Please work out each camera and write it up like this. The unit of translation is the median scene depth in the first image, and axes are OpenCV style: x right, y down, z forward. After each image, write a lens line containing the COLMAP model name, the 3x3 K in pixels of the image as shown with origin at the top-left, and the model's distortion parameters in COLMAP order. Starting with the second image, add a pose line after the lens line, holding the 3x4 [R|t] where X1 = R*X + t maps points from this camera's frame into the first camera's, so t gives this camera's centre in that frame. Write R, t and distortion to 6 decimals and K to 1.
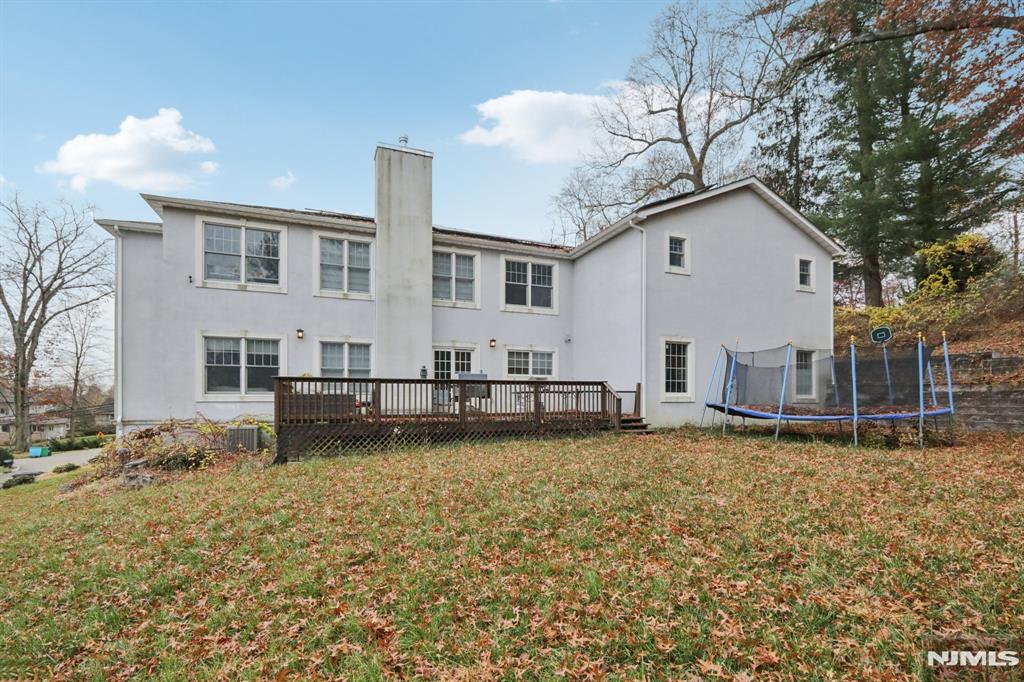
lens RADIAL K [[458.9, 0, 502.2], [0, 458.9, 398.2], [0, 0, 1]] dist [-0.000460, -0.000647]
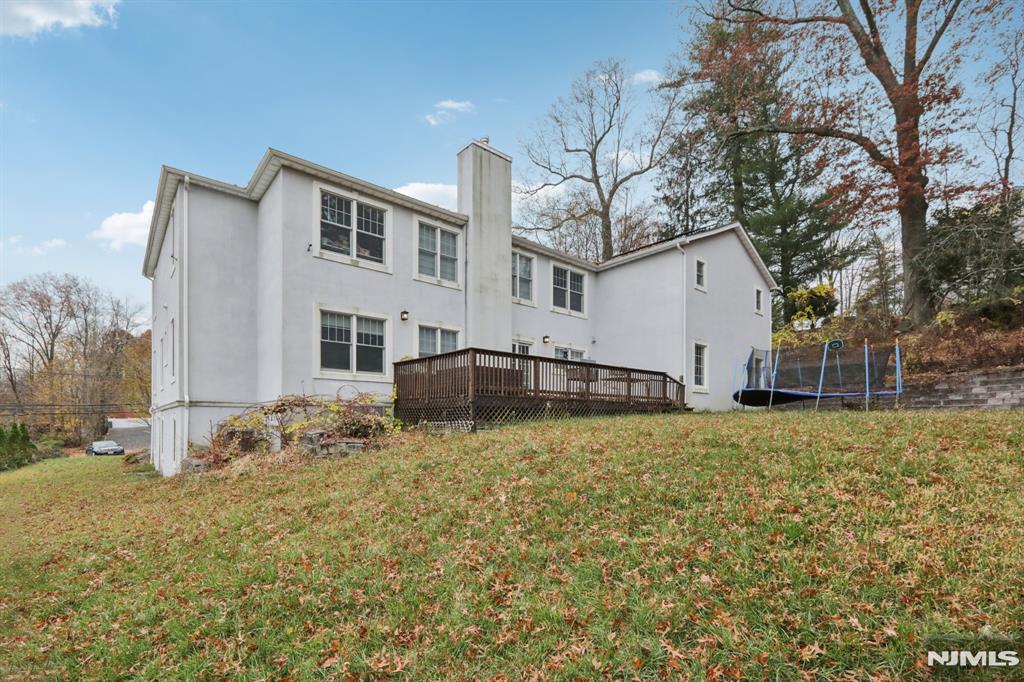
lens RADIAL K [[458.9, 0, 493.7], [0, 458.9, 422.9], [0, 0, 1]] dist [-0.000460, -0.000647]
pose [[0.947838, -0.000653, 0.318753, -0.551213], [-0.002441, 0.999954, 0.009305, 0.080788], [-0.318744, -0.009598, 0.947792, -0.015654]]
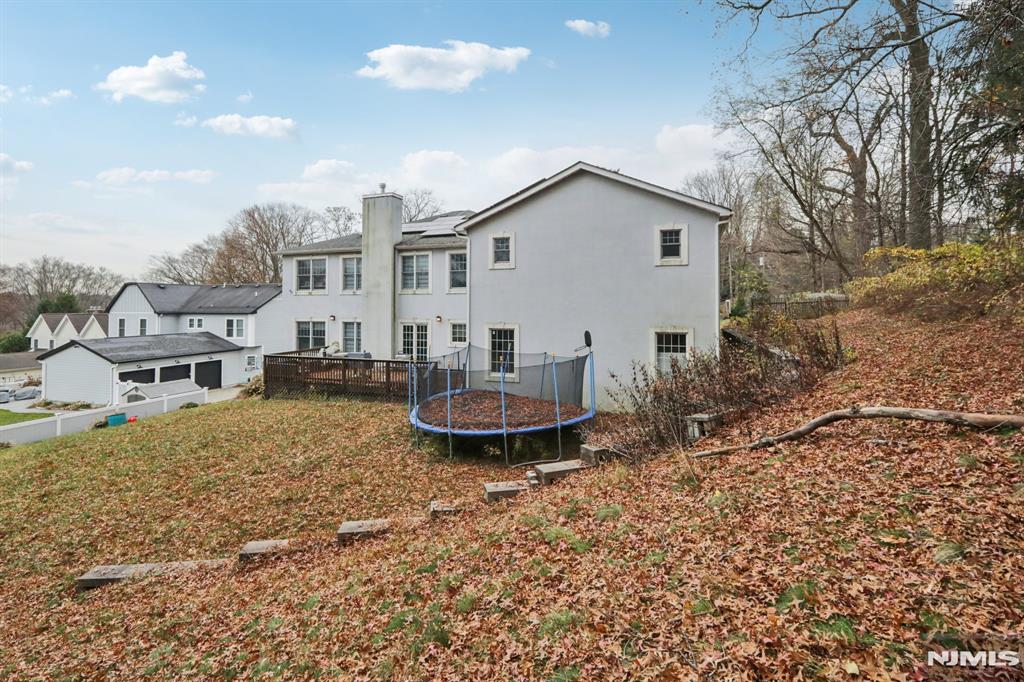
lens RADIAL K [[458.9, 0, 513.9], [0, 458.9, 302.0], [0, 0, 1]] dist [-0.000460, -0.000647]
pose [[0.754144, -0.008424, -0.656656, 1.133658], [0.008407, 0.999960, -0.003173, -0.181253], [0.656656, -0.003127, 0.754184, 0.152690]]
